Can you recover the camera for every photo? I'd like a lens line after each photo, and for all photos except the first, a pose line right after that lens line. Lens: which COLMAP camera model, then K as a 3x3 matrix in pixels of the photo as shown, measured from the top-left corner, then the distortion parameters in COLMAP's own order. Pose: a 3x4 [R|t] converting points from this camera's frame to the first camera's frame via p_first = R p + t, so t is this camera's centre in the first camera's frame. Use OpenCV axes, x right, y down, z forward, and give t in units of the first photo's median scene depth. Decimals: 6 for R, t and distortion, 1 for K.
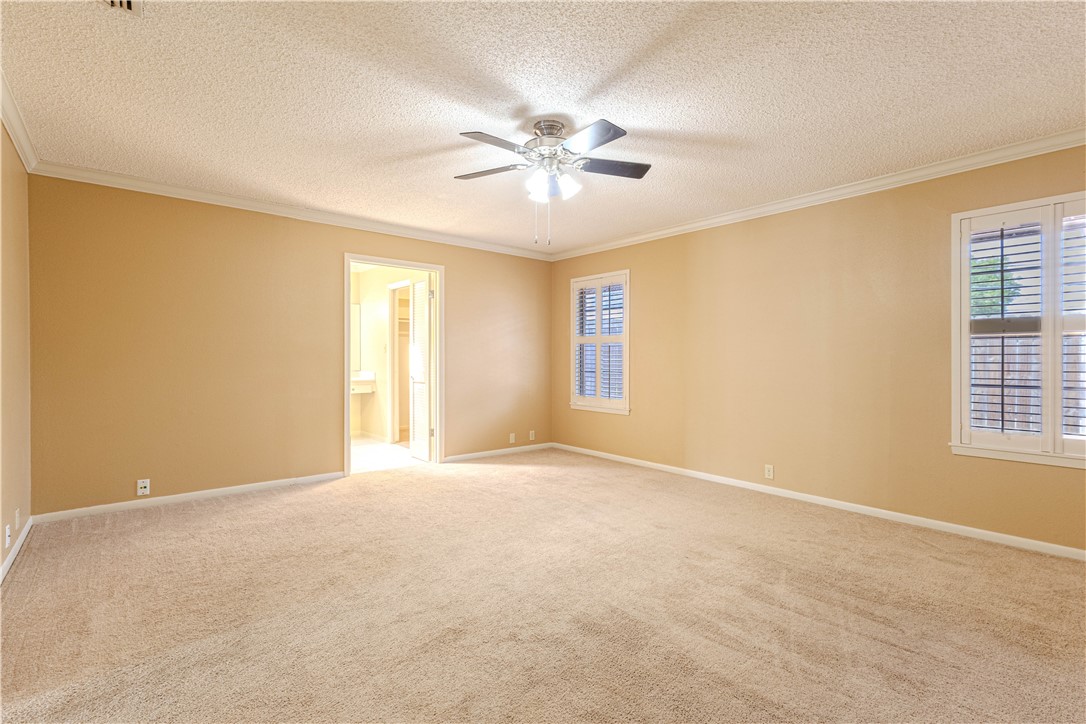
lens RADIAL K [[504.8, 0, 538.8], [0, 504.8, 359.6], [0, 0, 1]] dist [-0.000988, 0.002003]
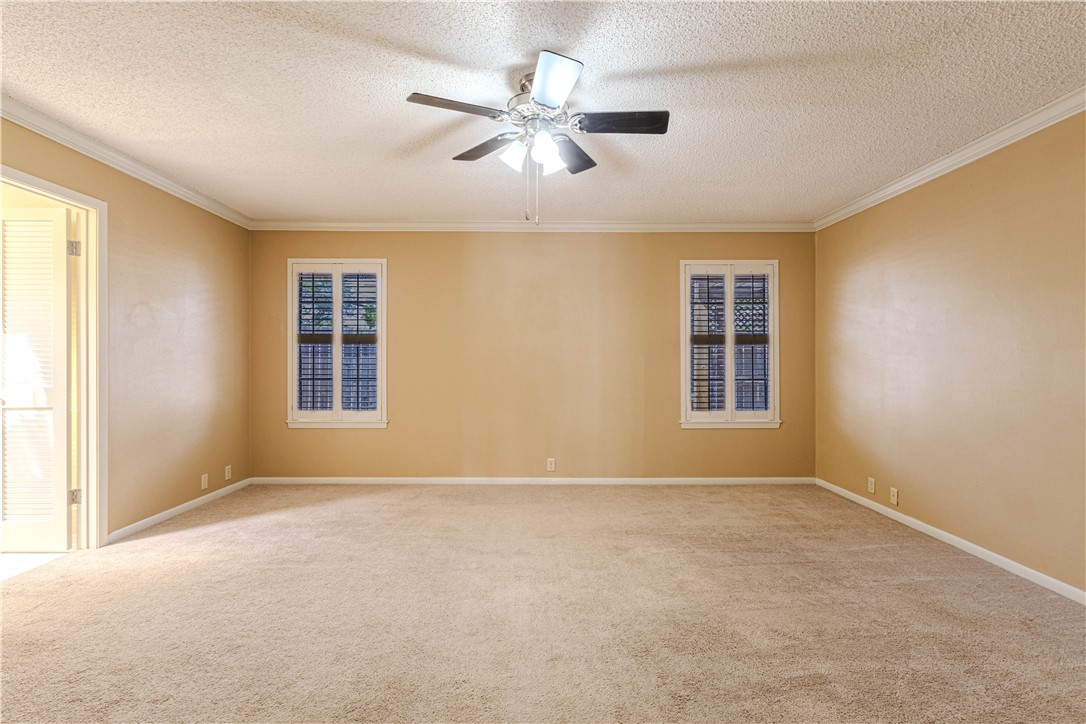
lens RADIAL K [[504.8, 0, 543.6], [0, 504.8, 357.2], [0, 0, 1]] dist [-0.000988, 0.002003]
pose [[0.628612, 0.004493, 0.777706, -0.445860], [0.004726, 0.999943, -0.009597, -0.001504], [-0.777705, 0.009708, 0.628555, 0.344358]]
